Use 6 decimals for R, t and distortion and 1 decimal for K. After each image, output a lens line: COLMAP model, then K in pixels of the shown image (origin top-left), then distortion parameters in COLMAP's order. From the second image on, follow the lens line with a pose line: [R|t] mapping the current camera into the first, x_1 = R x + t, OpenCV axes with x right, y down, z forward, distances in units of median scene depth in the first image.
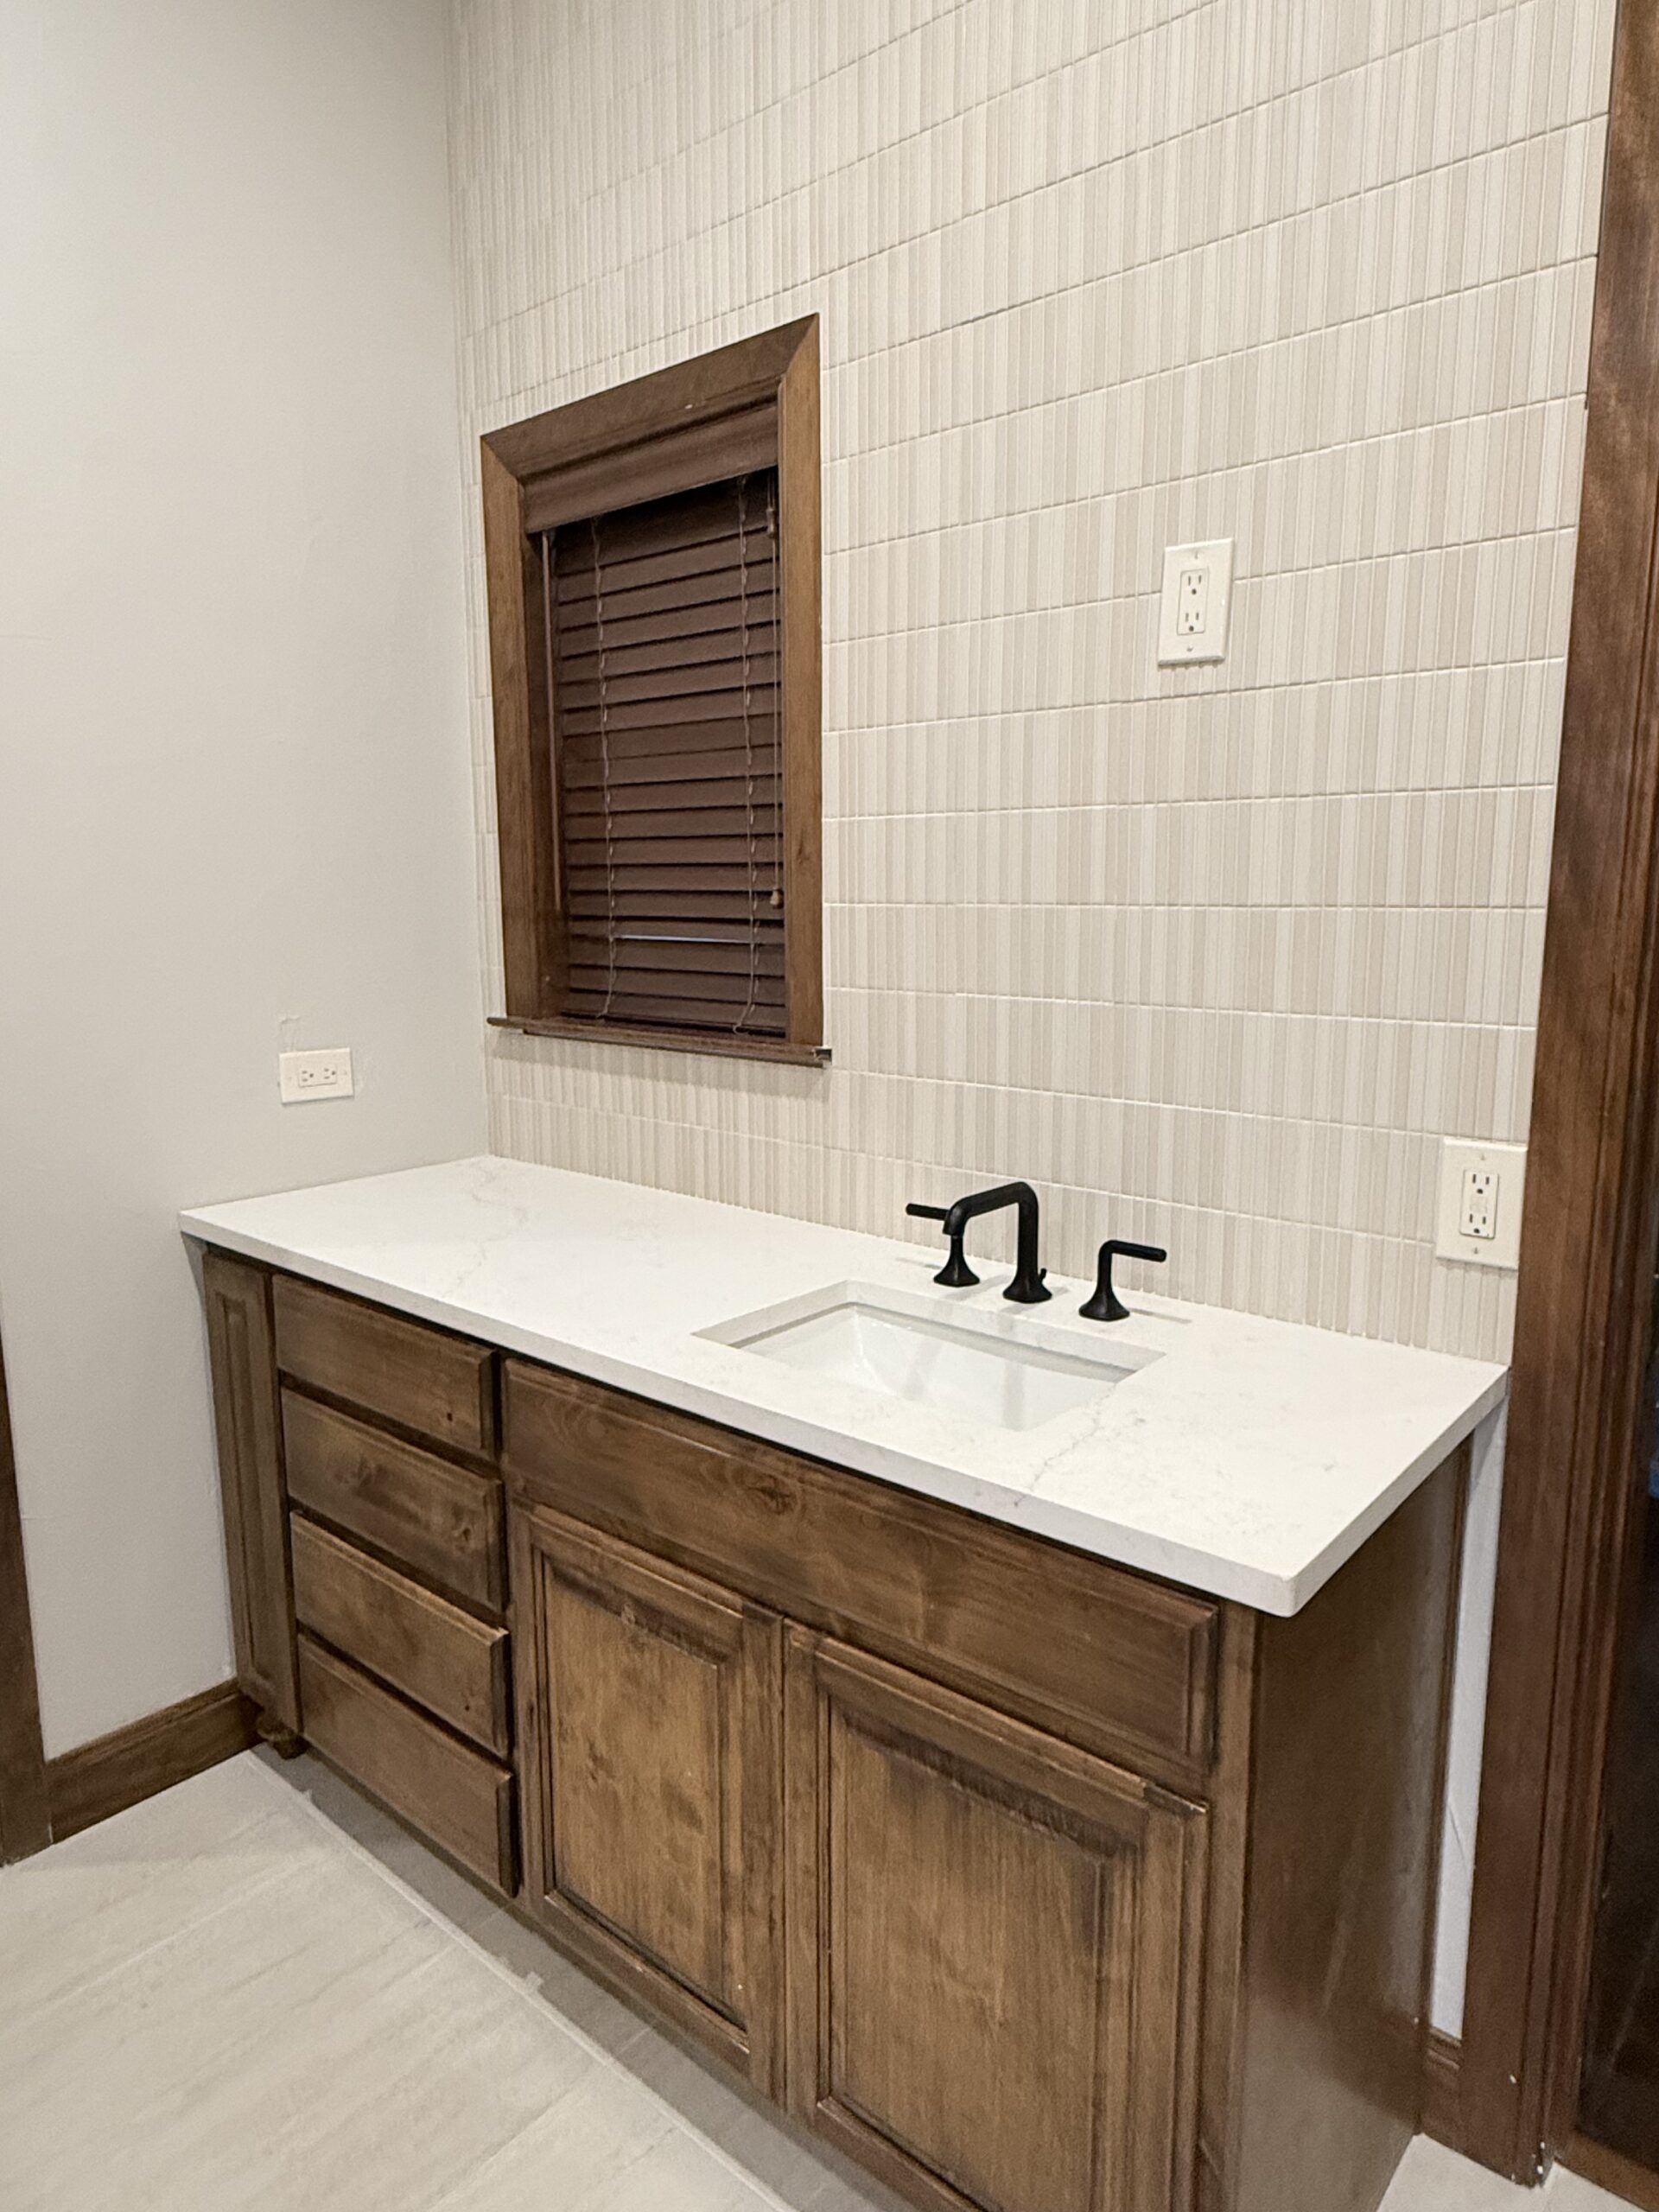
lens RADIAL K [[1358.3, 0, 829.5], [0, 1358.3, 1106.0], [0, 0, 1]] dist [0.002562, 0.000255]
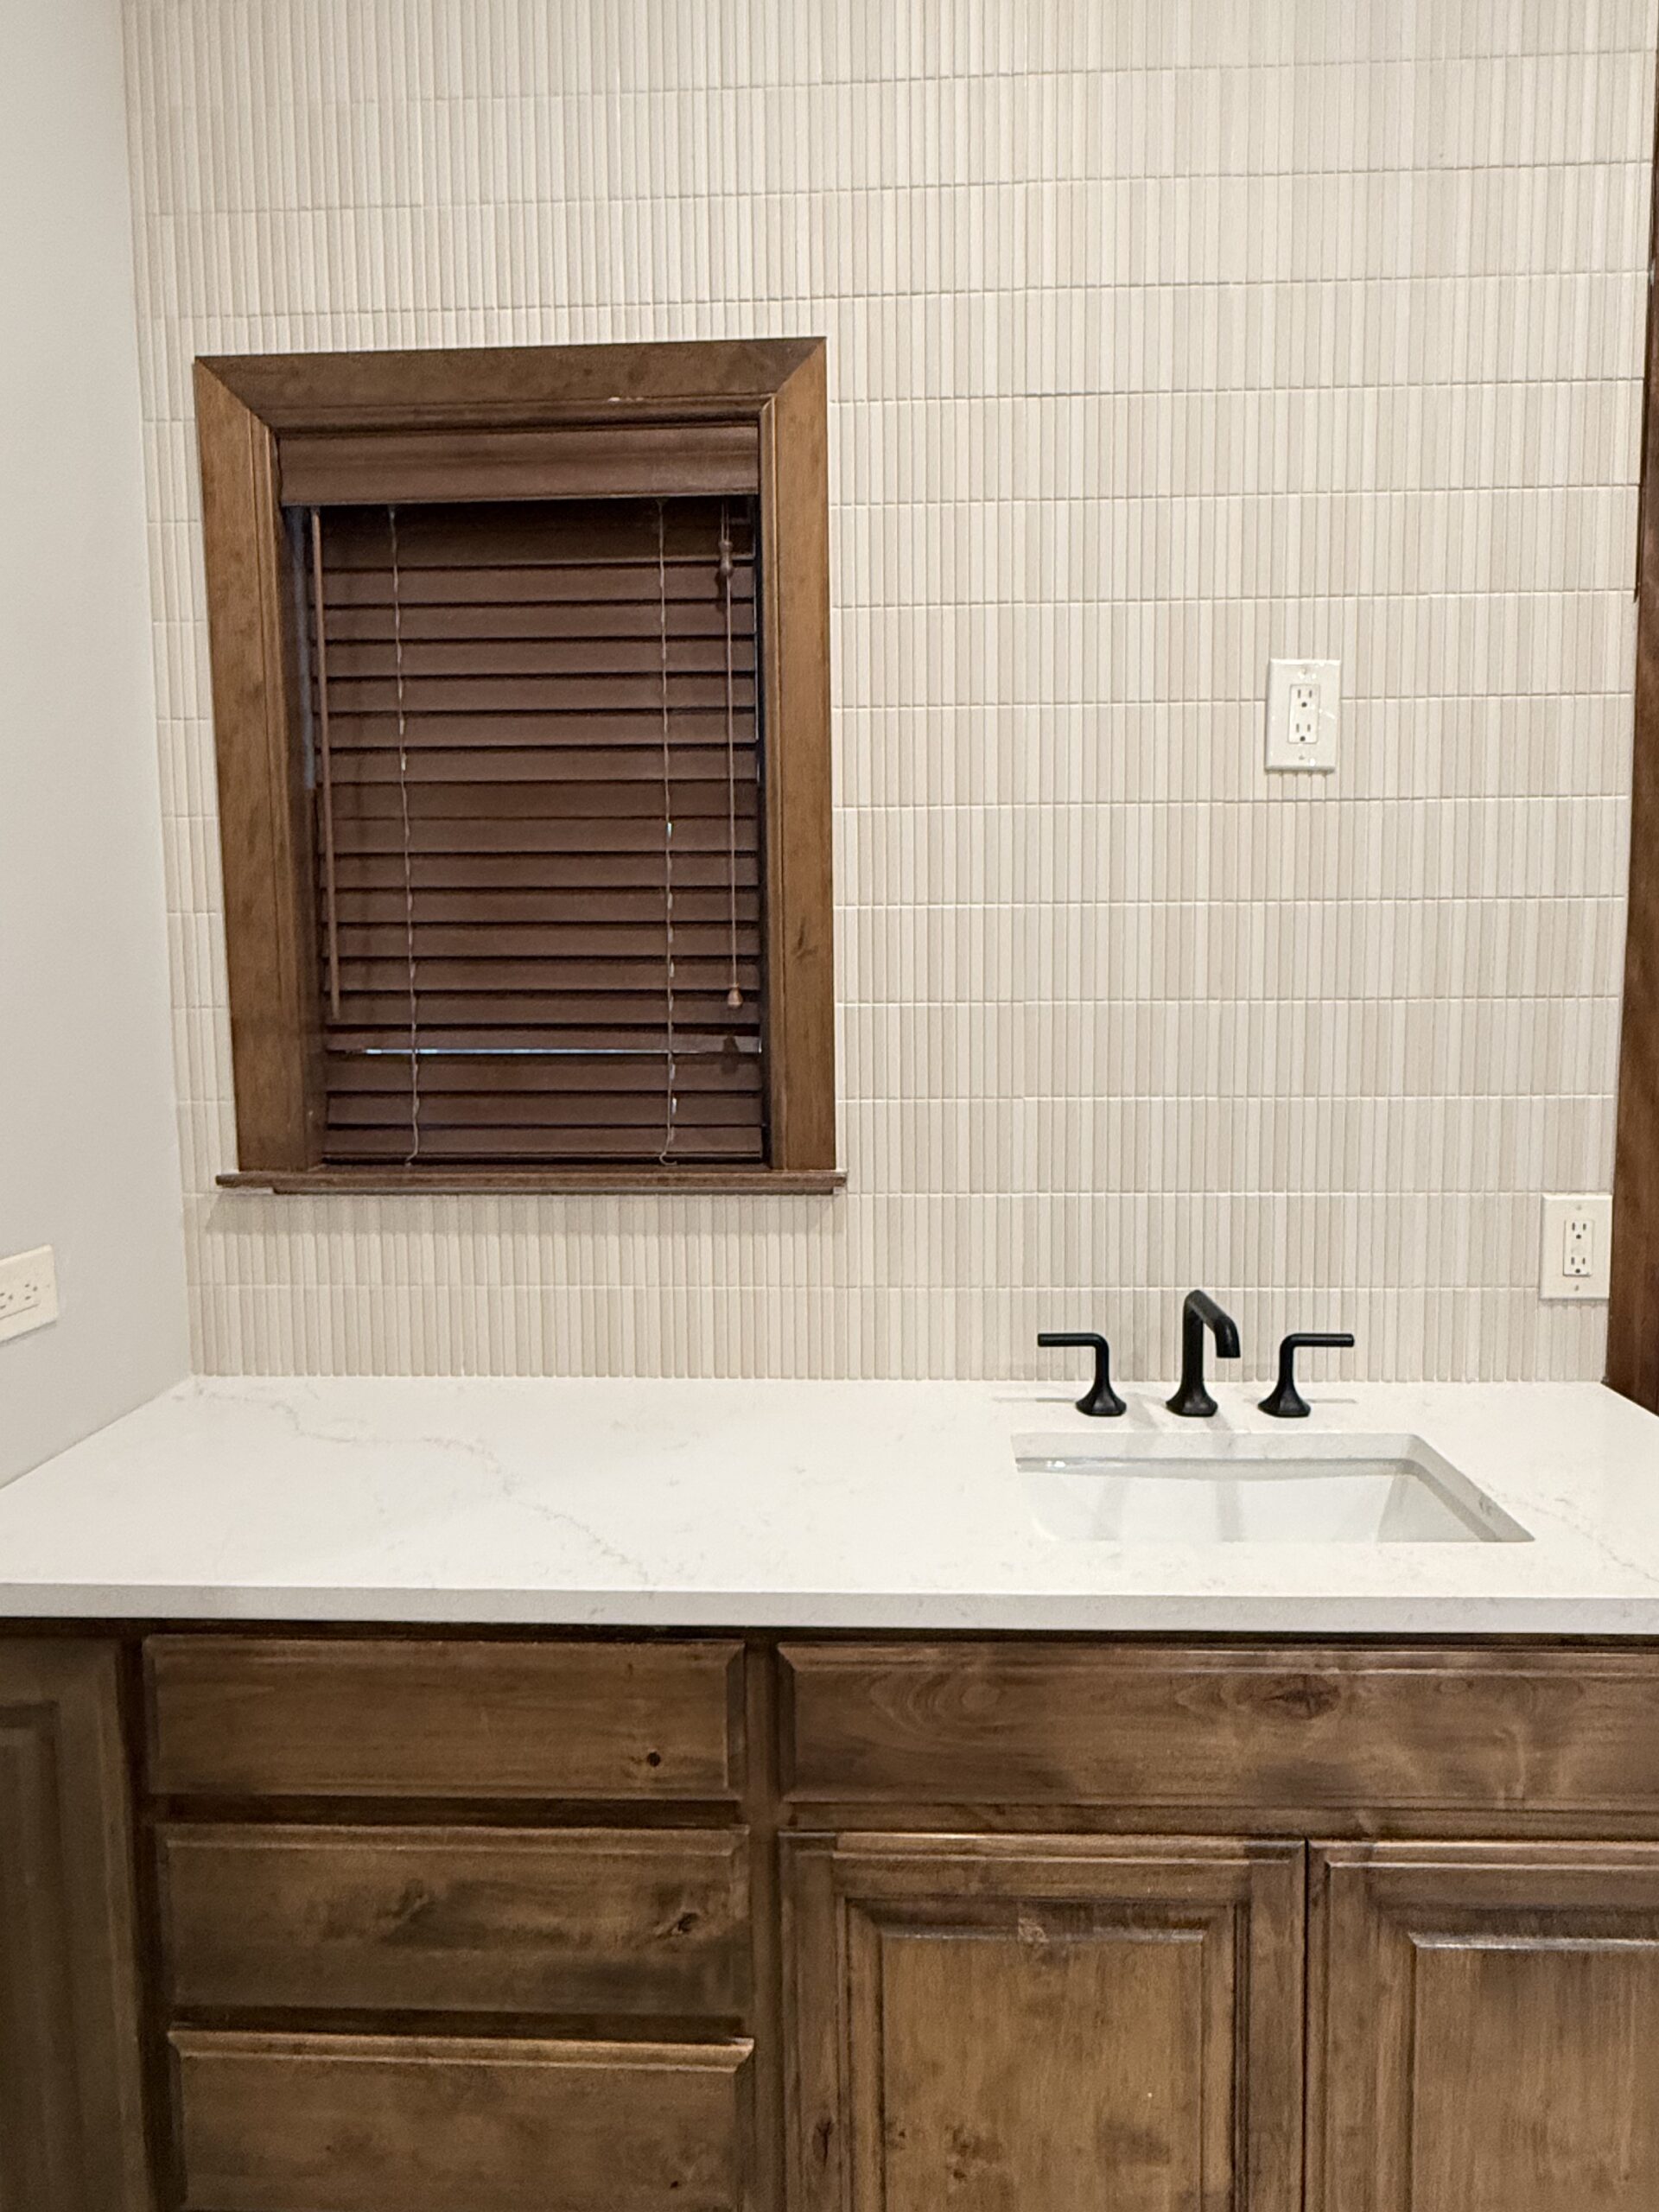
lens RADIAL K [[1358.1, 0, 839.4], [0, 1358.1, 1089.8], [0, 0, 1]] dist [0.000435, 0.001479]
pose [[0.786492, -0.059070, 0.614769, -0.649994], [0.104919, 0.993726, -0.038743, -0.074891], [-0.608623, 0.094972, 0.787755, 0.398646]]
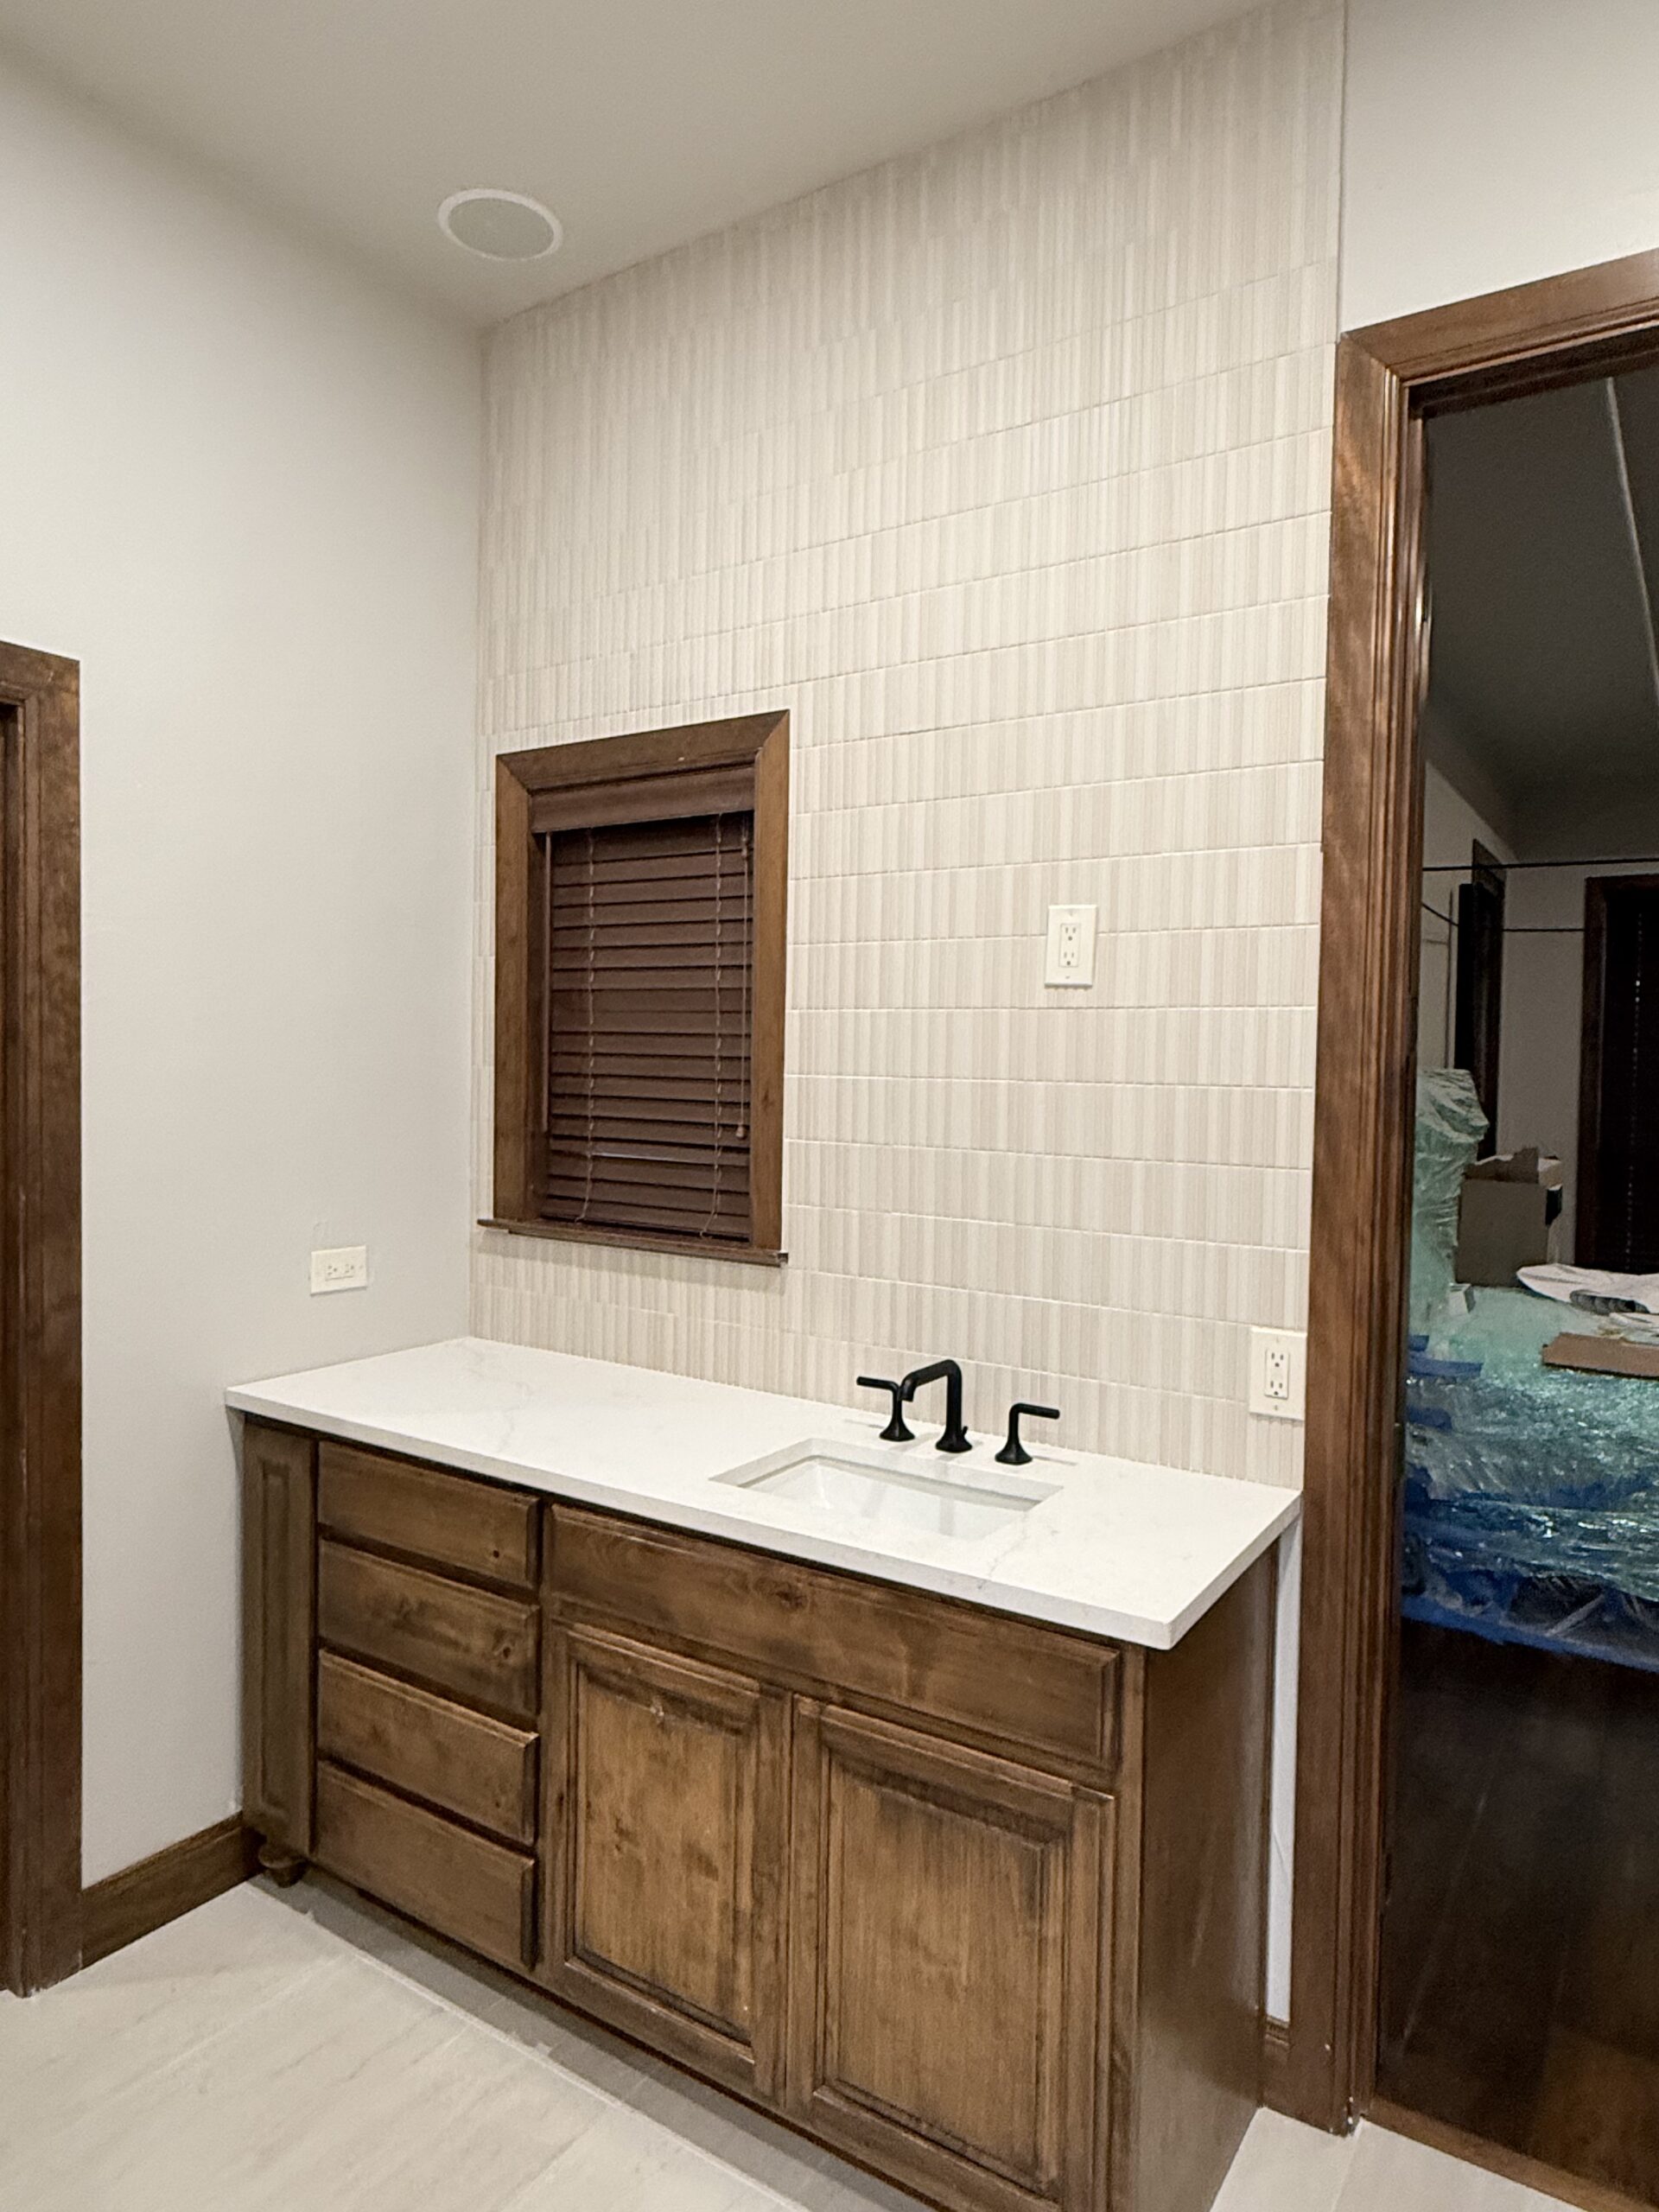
lens RADIAL K [[1358.3, 0, 829.5], [0, 1358.3, 1106.0], [0, 0, 1]] dist [0.002562, 0.000255]
pose [[0.991821, 0.017543, 0.126429, -0.151899], [-0.001704, 0.992242, -0.124311, -0.025256], [-0.127629, 0.123078, 0.984156, -0.331899]]
